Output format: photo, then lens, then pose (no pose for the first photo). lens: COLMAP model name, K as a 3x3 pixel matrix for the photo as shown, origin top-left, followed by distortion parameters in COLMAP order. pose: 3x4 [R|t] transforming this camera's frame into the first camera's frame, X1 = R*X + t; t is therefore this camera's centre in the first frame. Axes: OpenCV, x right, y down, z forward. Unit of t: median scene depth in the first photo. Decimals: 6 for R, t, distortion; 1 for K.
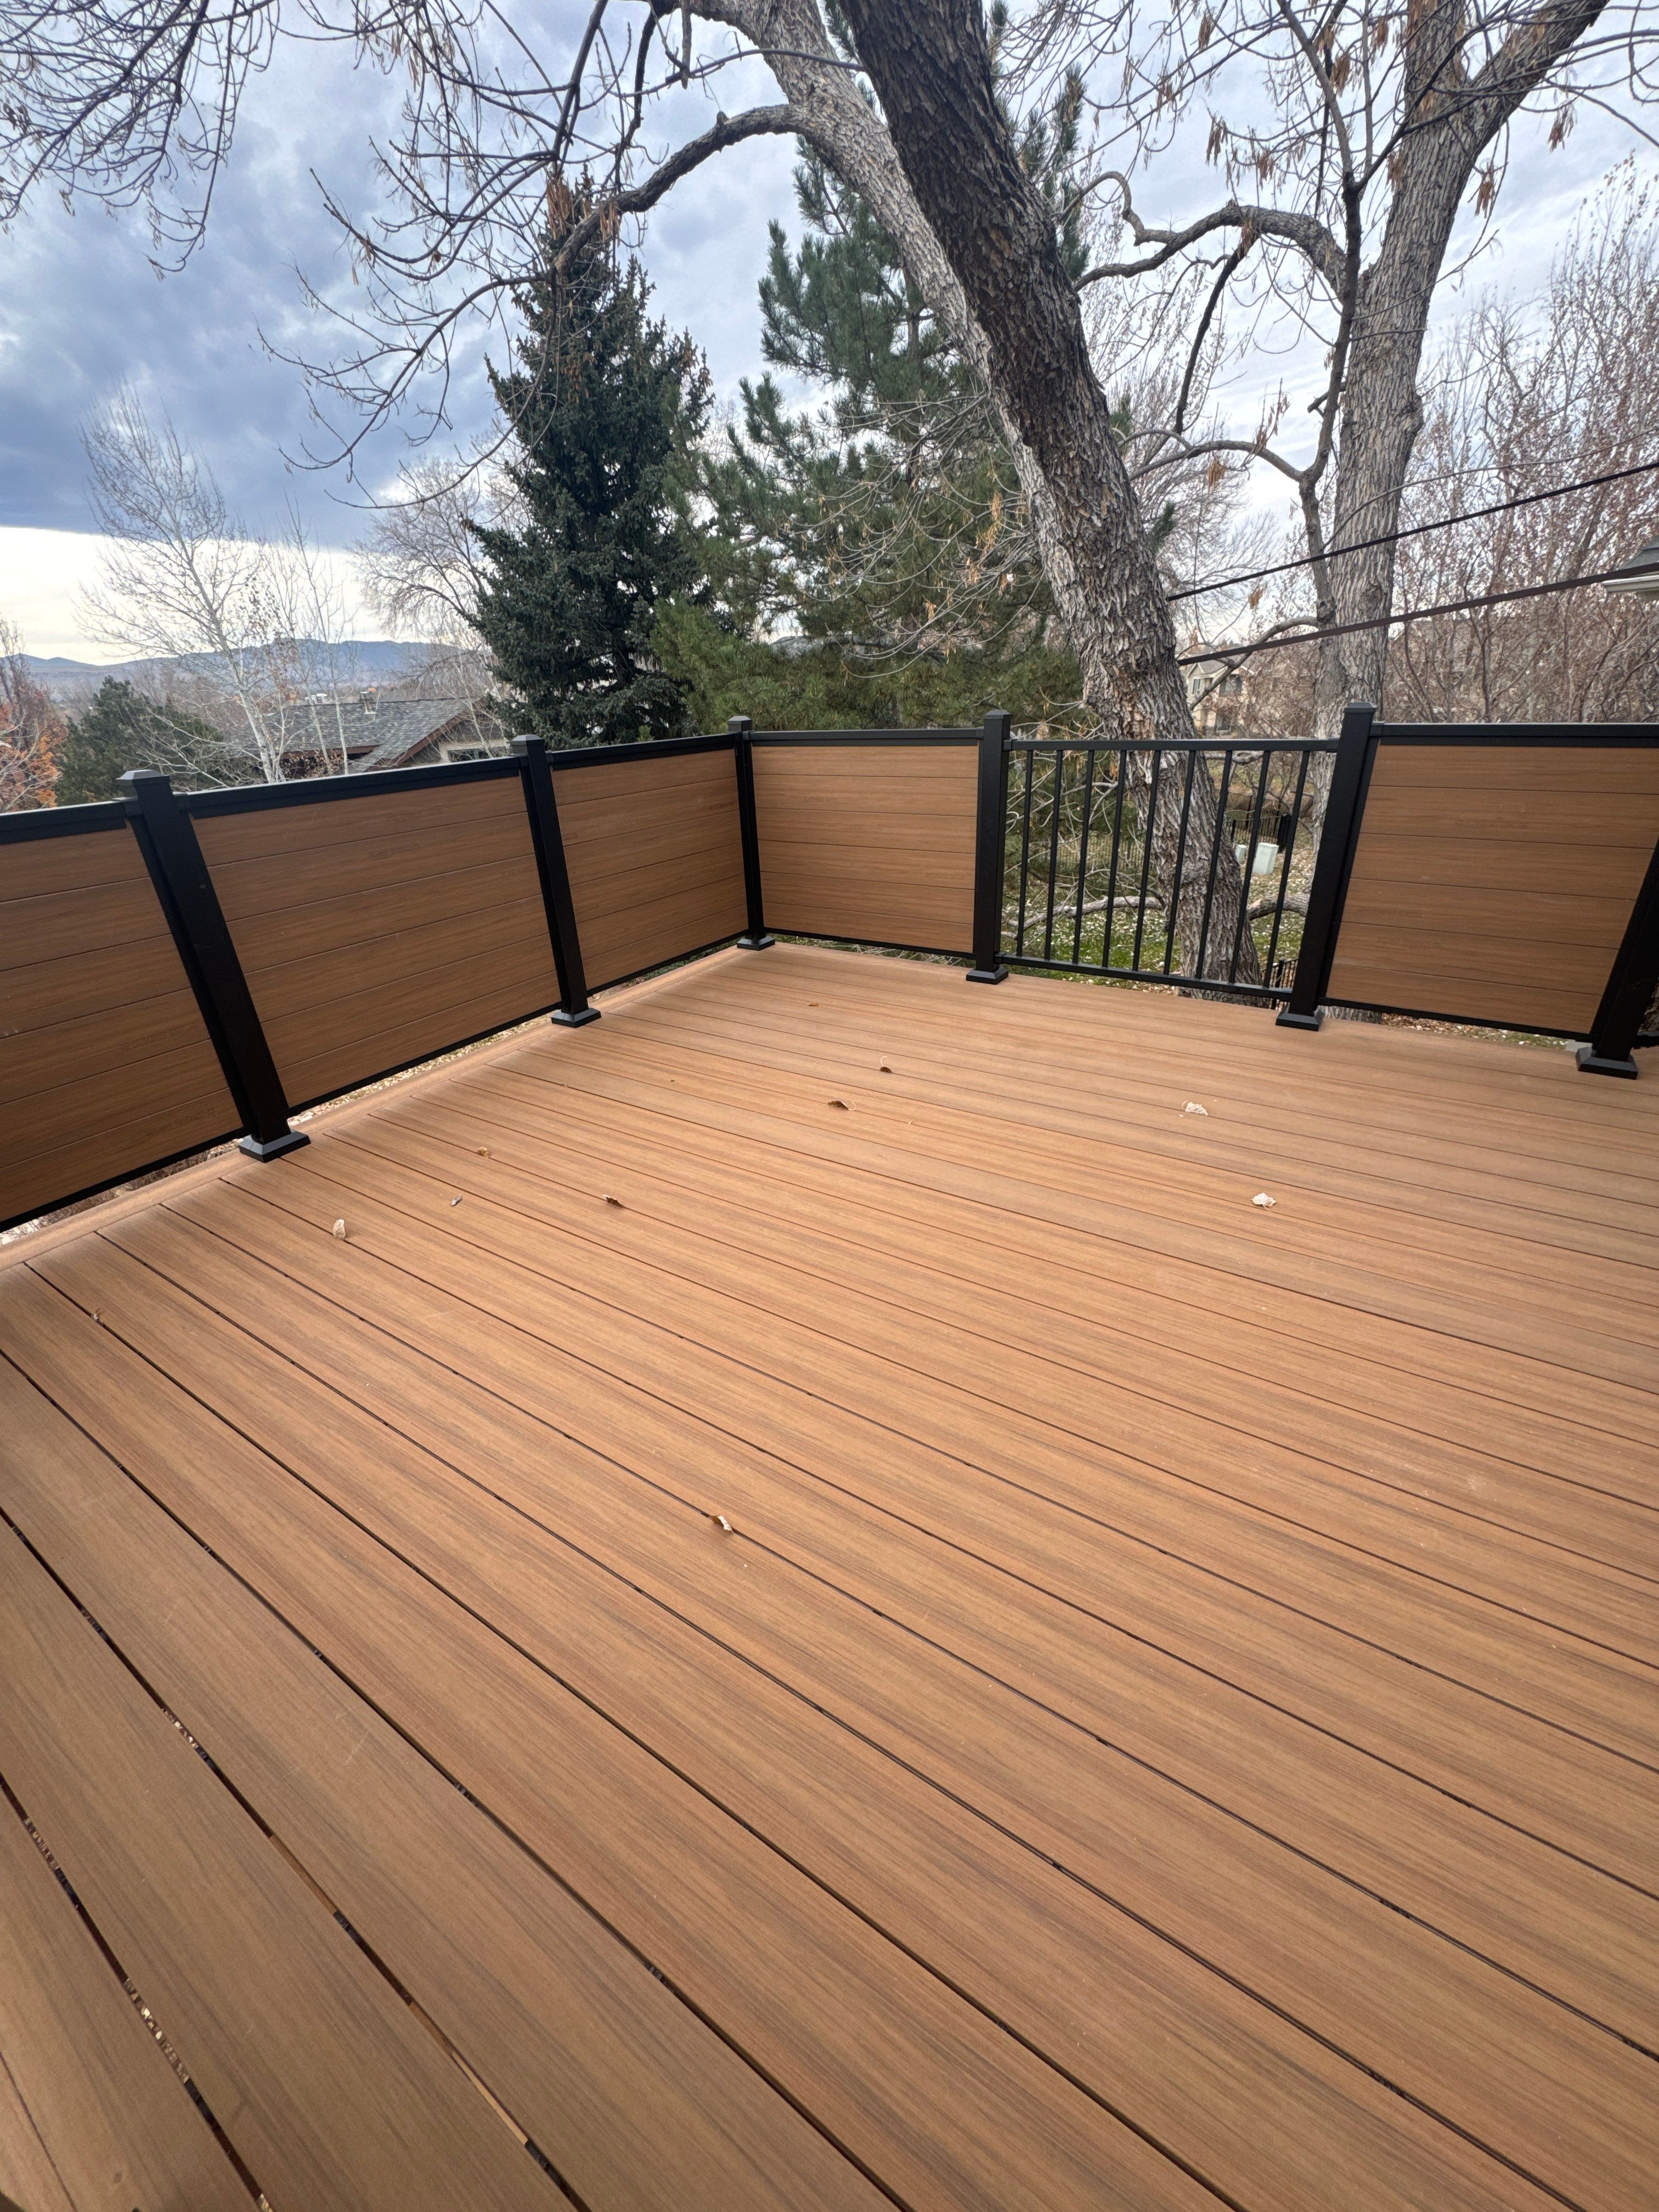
lens RADIAL K [[893.3, 0, 831.2], [0, 893.3, 1108.4], [0, 0, 1]] dist [-0.005181, 0.001359]
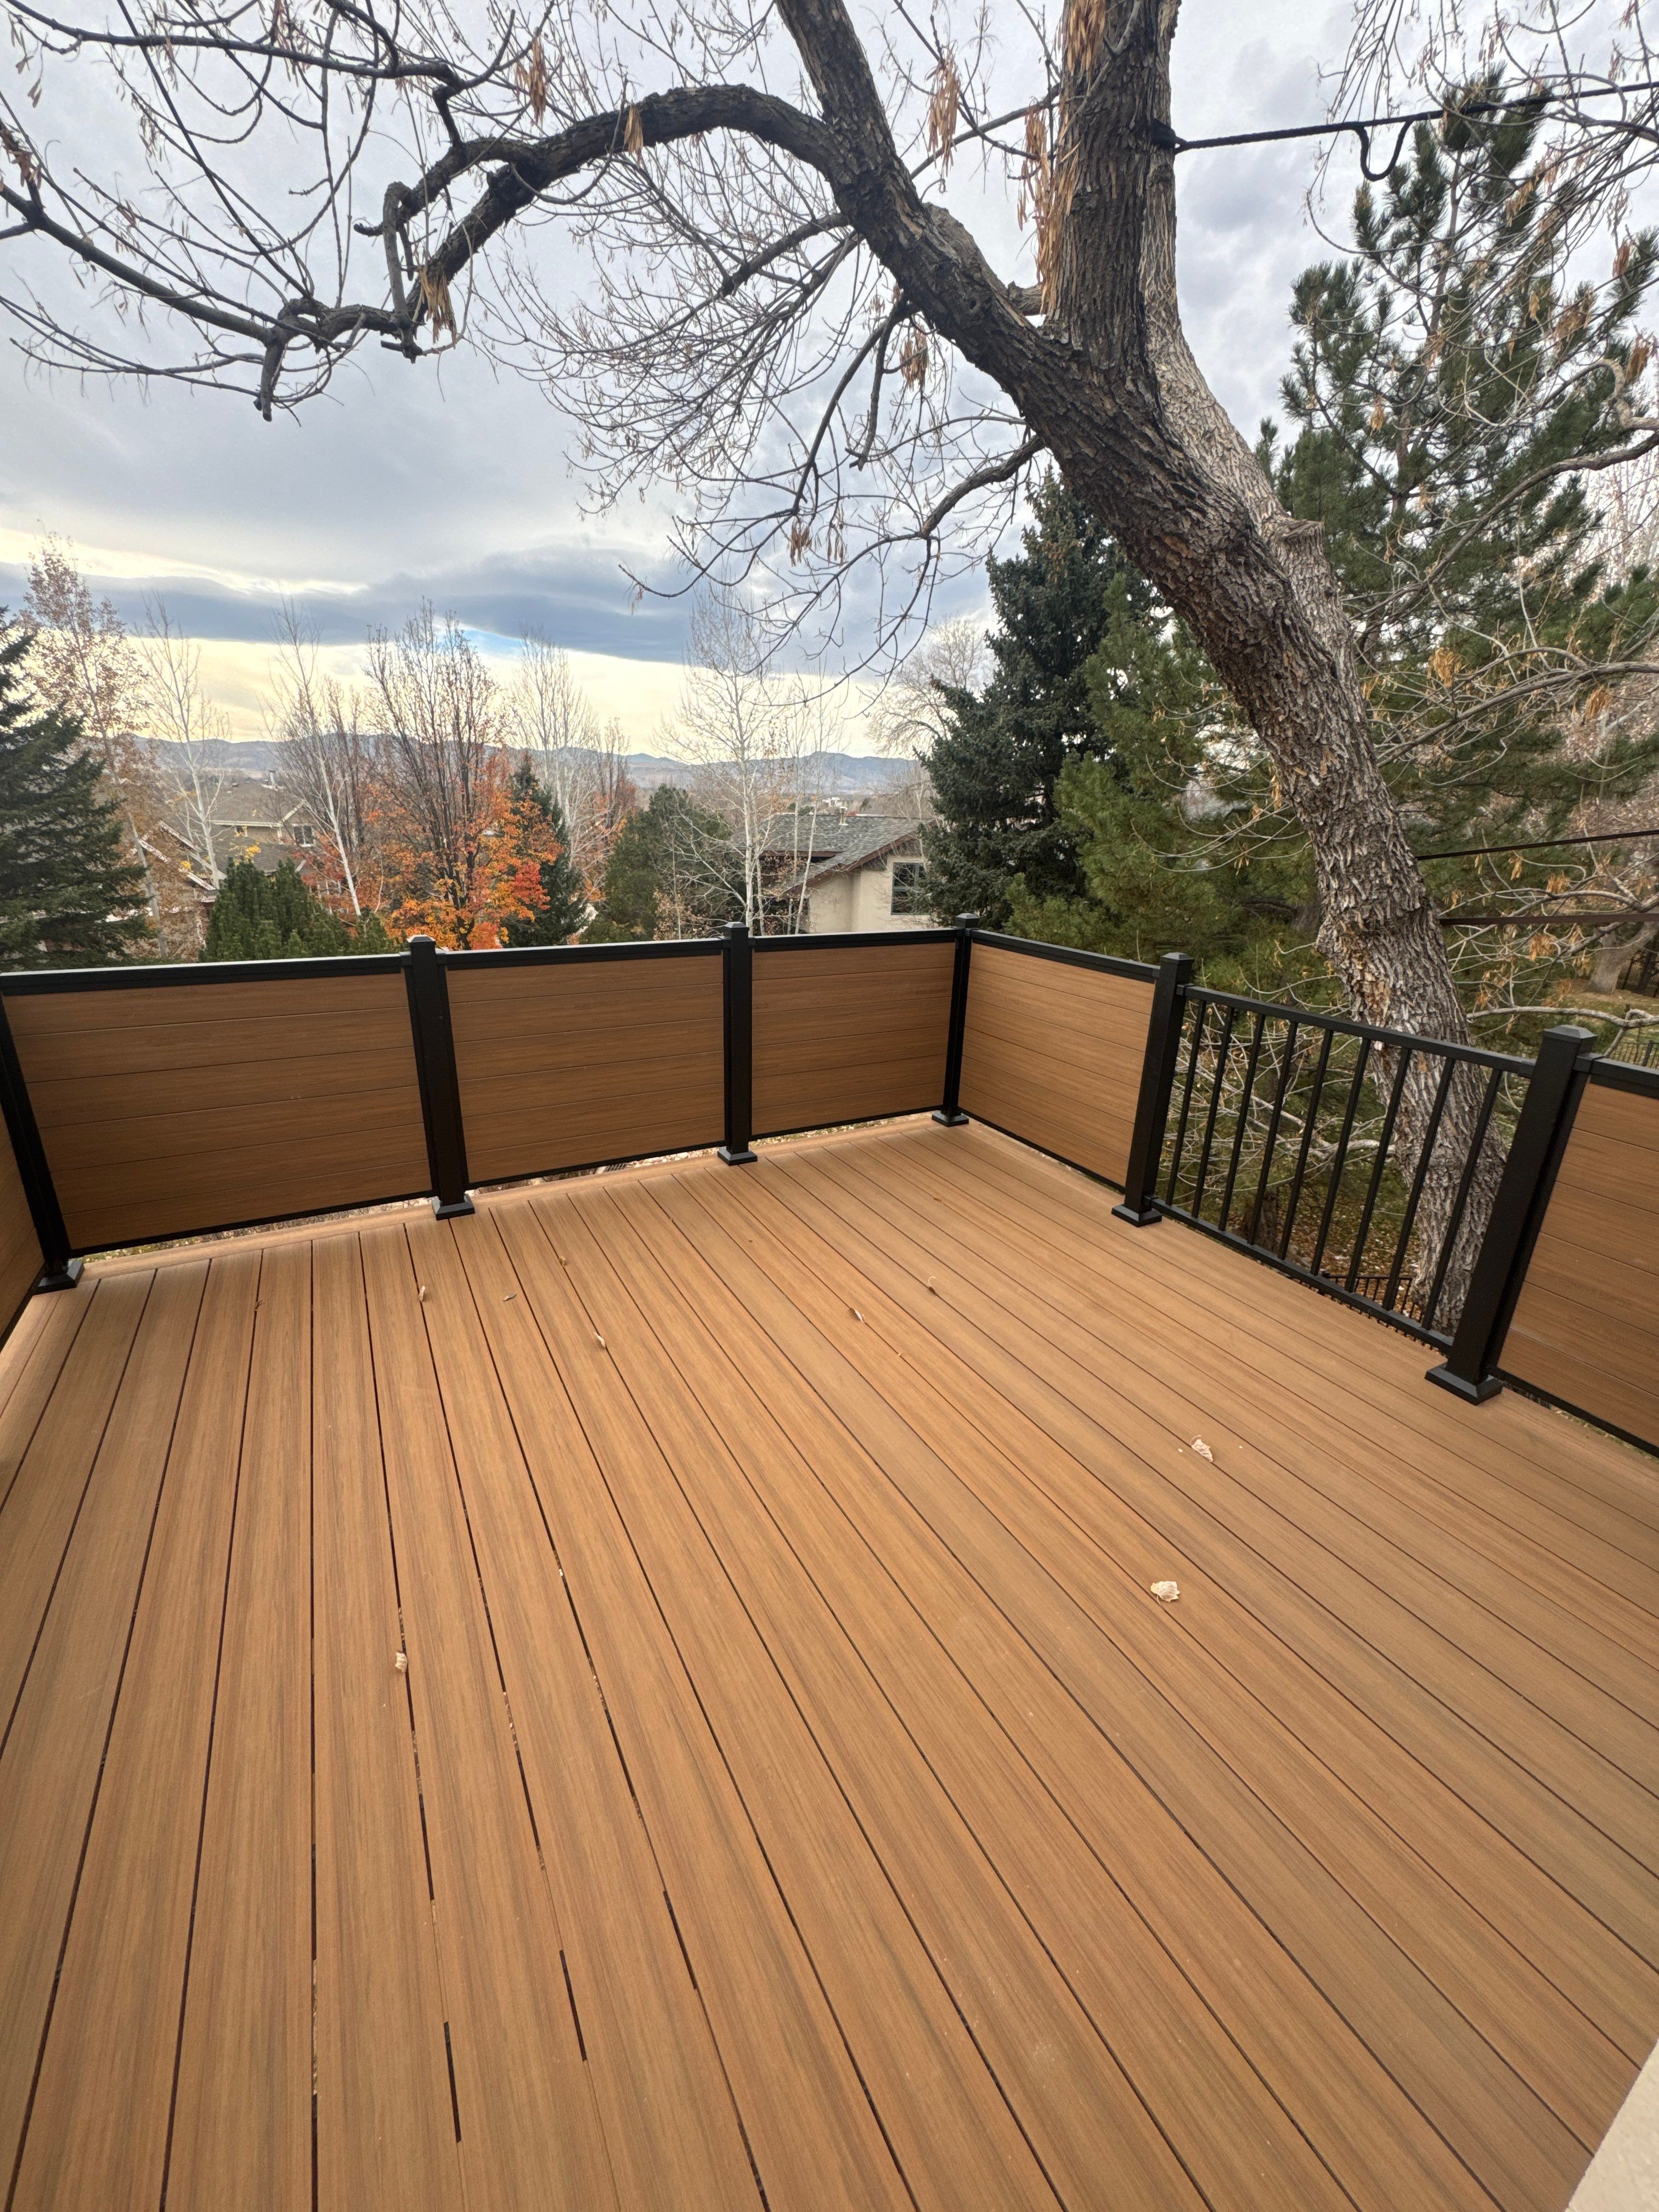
lens RADIAL K [[893.3, 0, 829.0], [0, 893.3, 1103.8], [0, 0, 1]] dist [-0.005181, 0.001359]
pose [[0.878103, 0.214443, -0.427726, 0.312216], [-0.263714, 0.962814, -0.058681, -0.141374], [0.399237, 0.164325, 0.902002, 0.015025]]
